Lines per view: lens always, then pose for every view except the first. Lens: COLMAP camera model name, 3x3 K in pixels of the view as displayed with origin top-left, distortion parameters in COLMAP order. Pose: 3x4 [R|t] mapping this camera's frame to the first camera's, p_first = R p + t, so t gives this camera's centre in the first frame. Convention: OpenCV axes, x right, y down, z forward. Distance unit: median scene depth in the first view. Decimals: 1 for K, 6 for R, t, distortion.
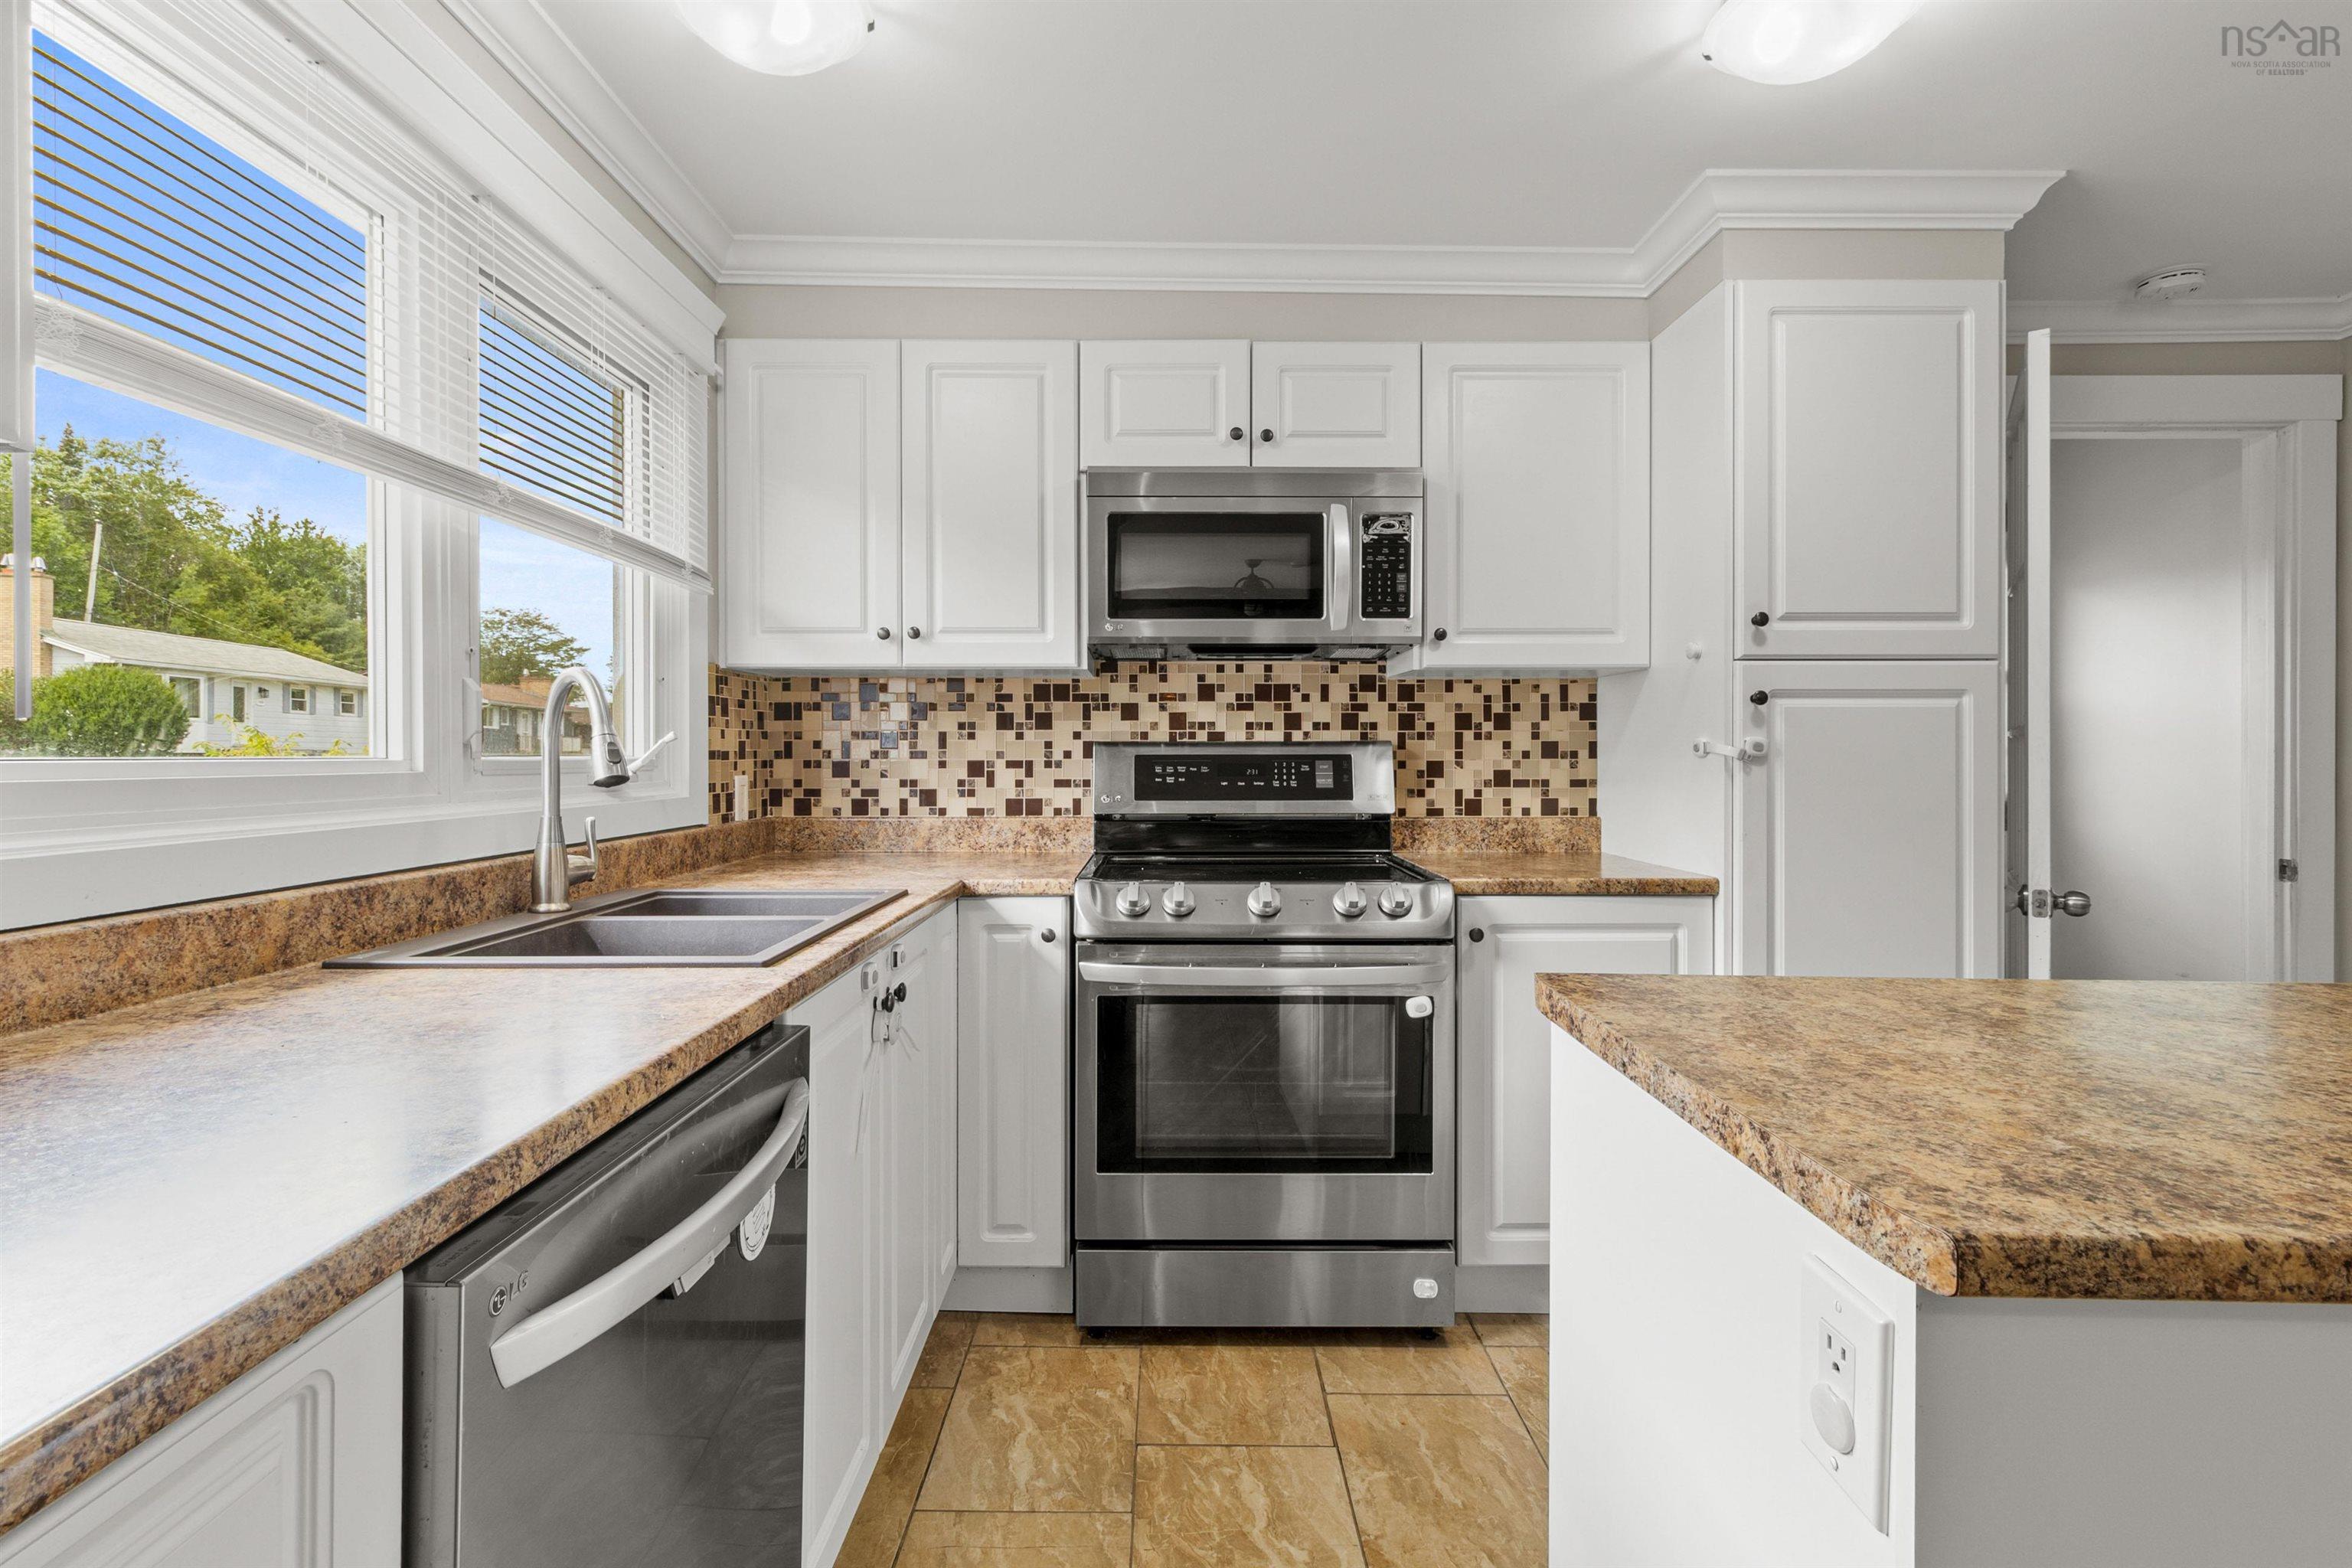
lens RADIAL K [[1084.9, 0, 1167.6], [0, 1084.9, 752.9], [0, 0, 1]] dist [0.001601, 0.000001]
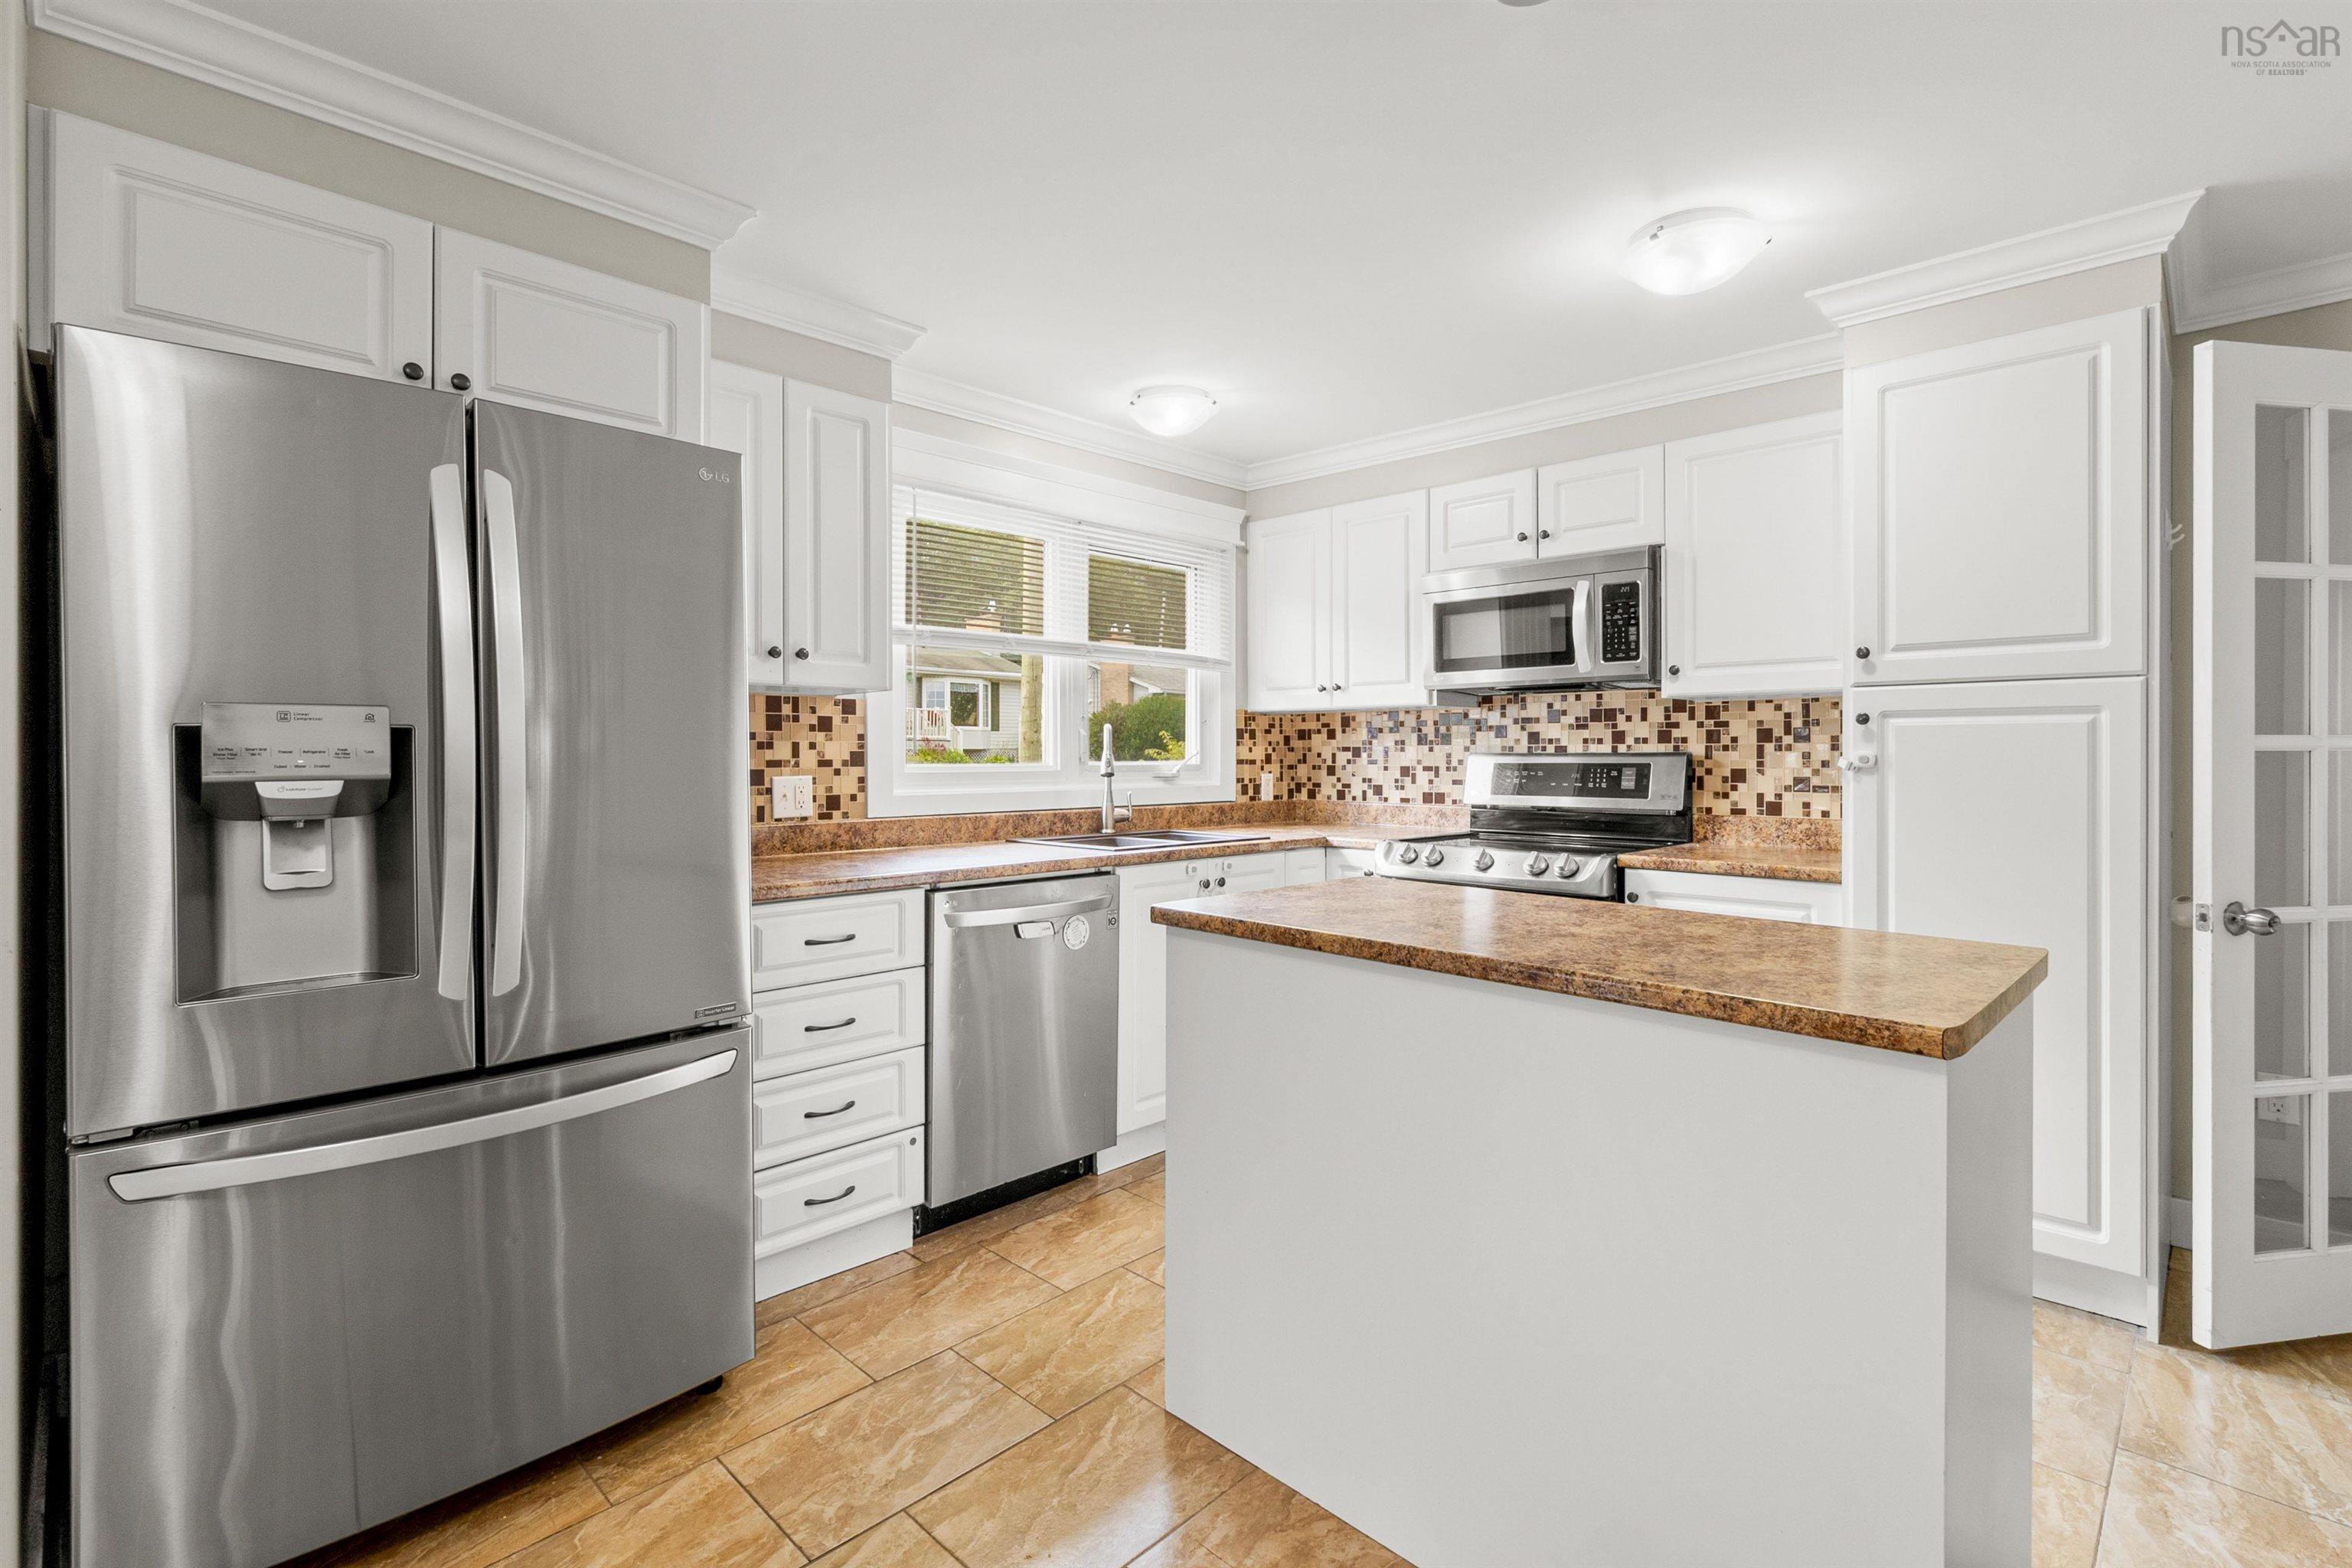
lens RADIAL K [[1084.9, 0, 1170.1], [0, 1084.9, 743.2], [0, 0, 1]] dist [0.001601, 0.000001]
pose [[0.712028, -0.007829, -0.702108, 0.721405], [0.001428, 0.999952, -0.009702, -0.011328], [0.702150, 0.005905, 0.712005, -0.328363]]
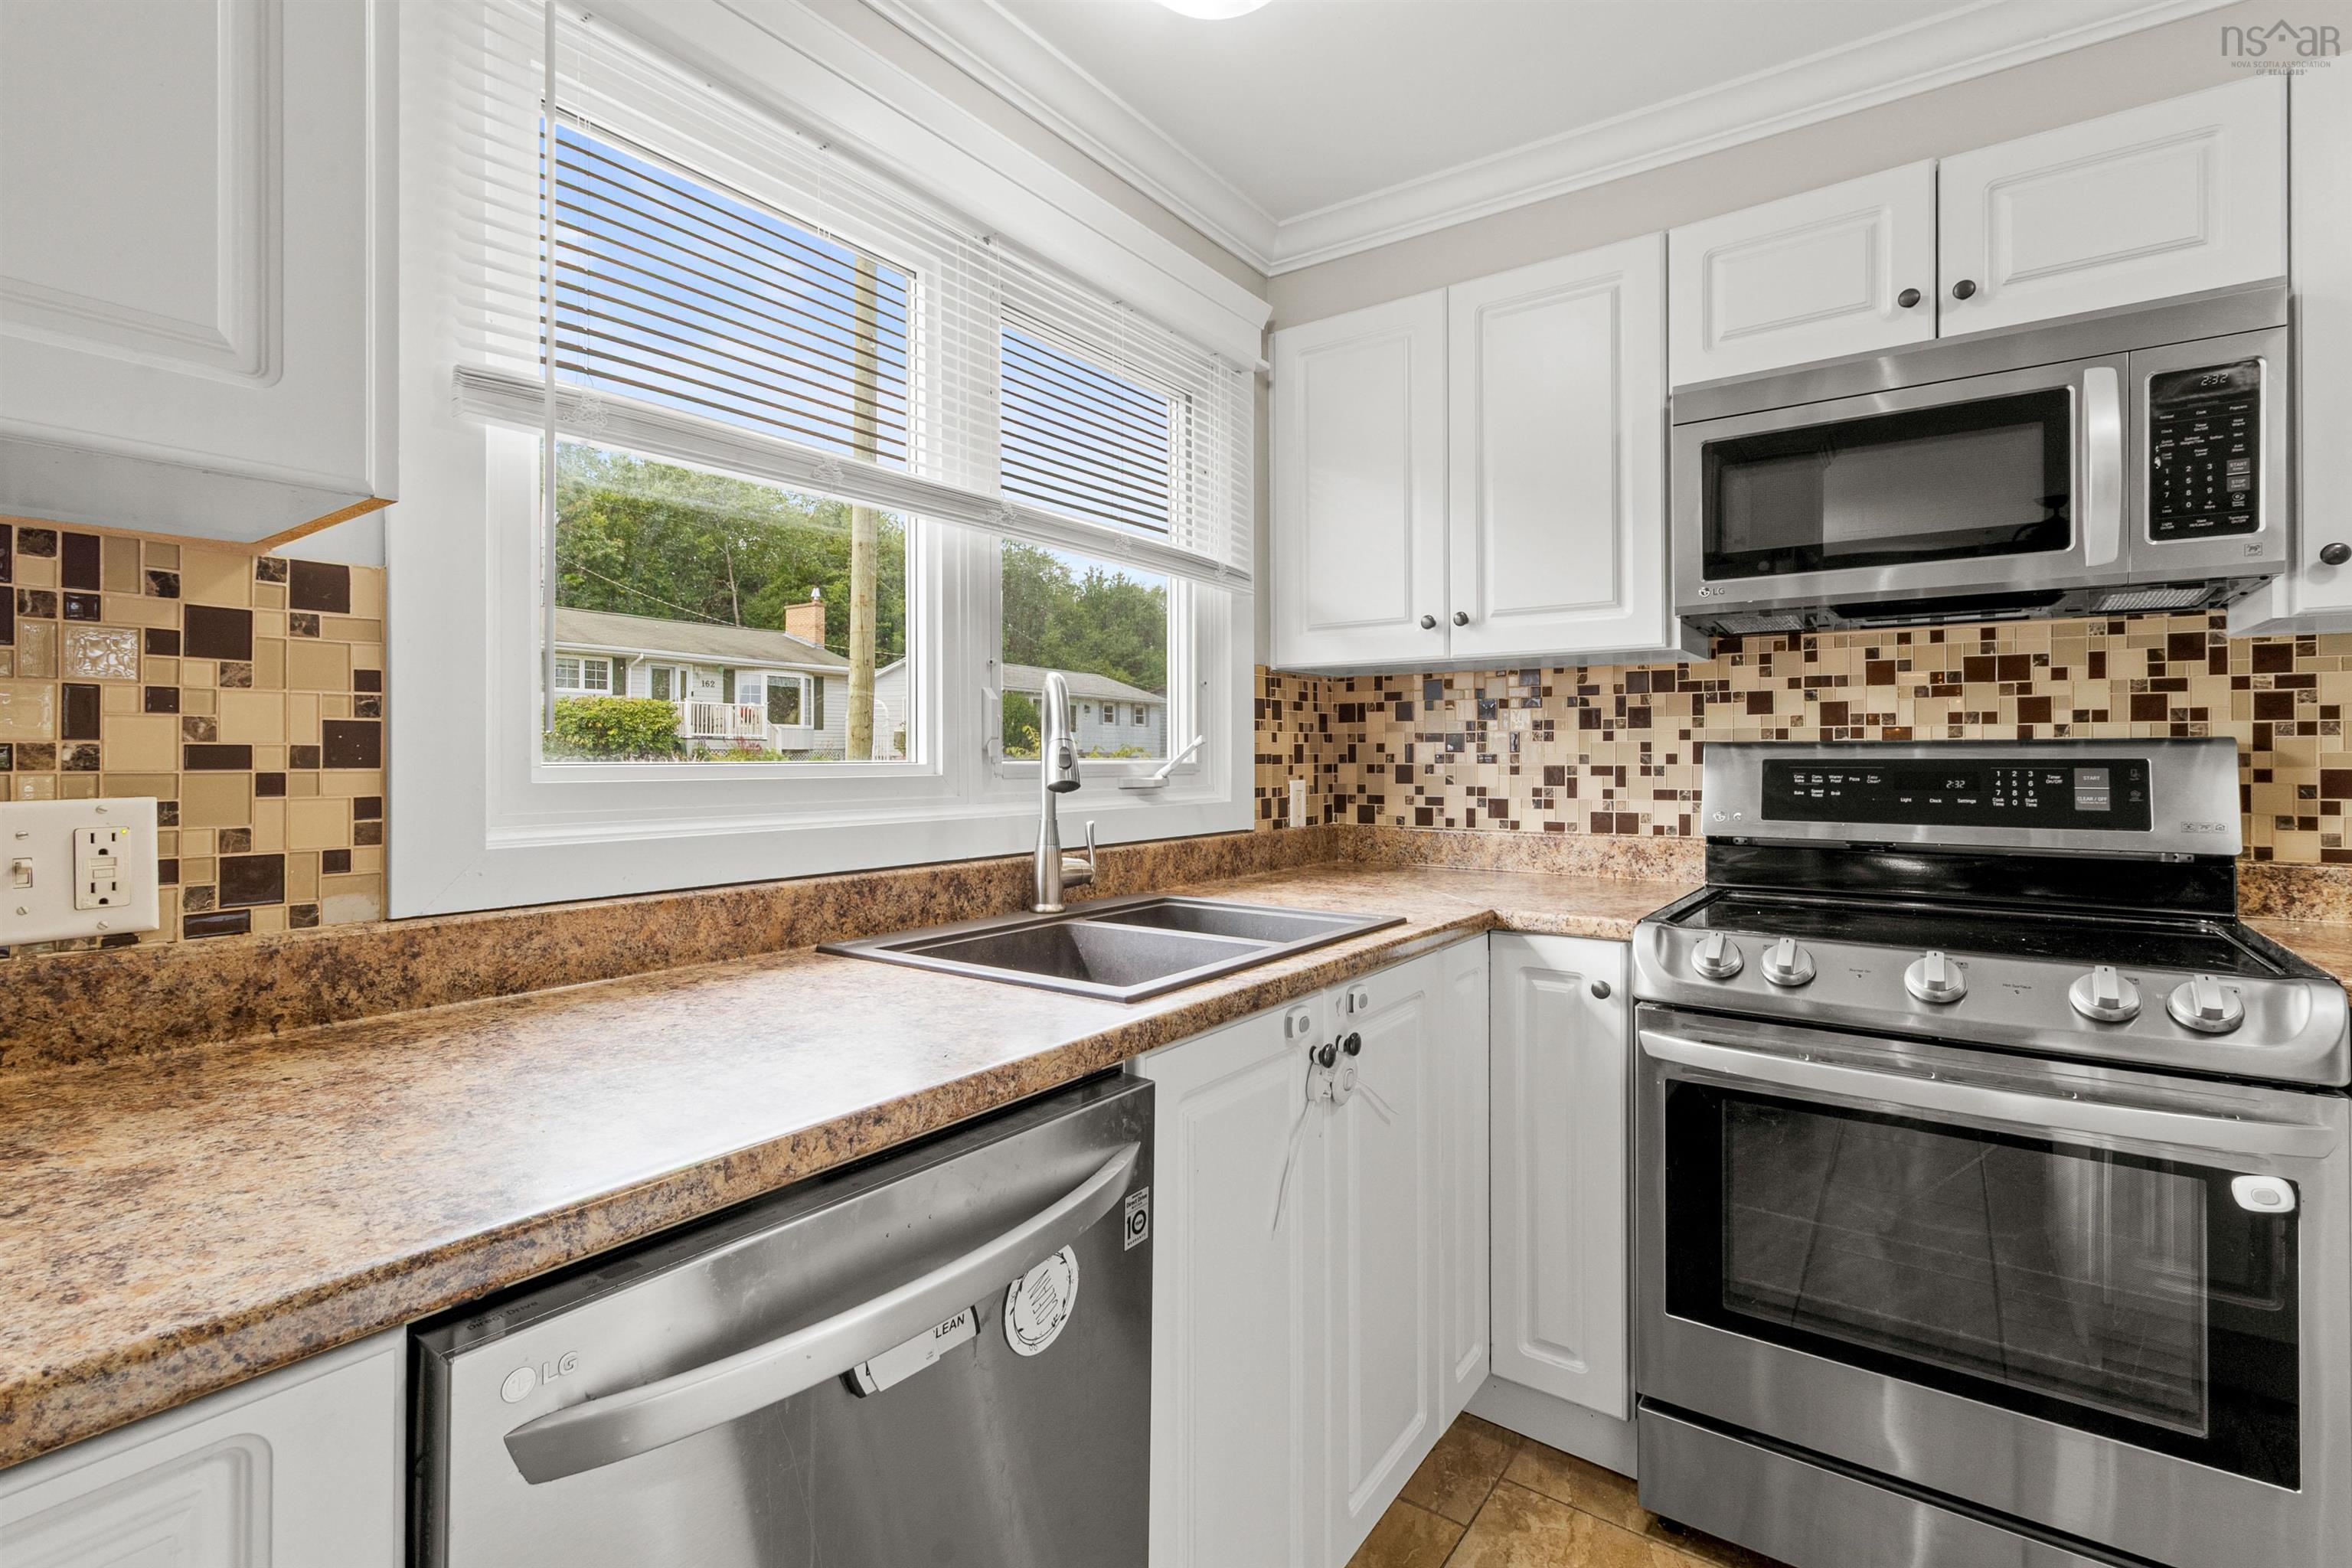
lens RADIAL K [[1084.9, 0, 1165.9], [0, 1084.9, 748.0], [0, 0, 1]] dist [0.001601, 0.000001]
pose [[0.808134, -0.004724, -0.588980, 0.086059], [0.000862, 0.999976, -0.006837, -0.001374], [0.588998, 0.005018, 0.808119, 0.155598]]
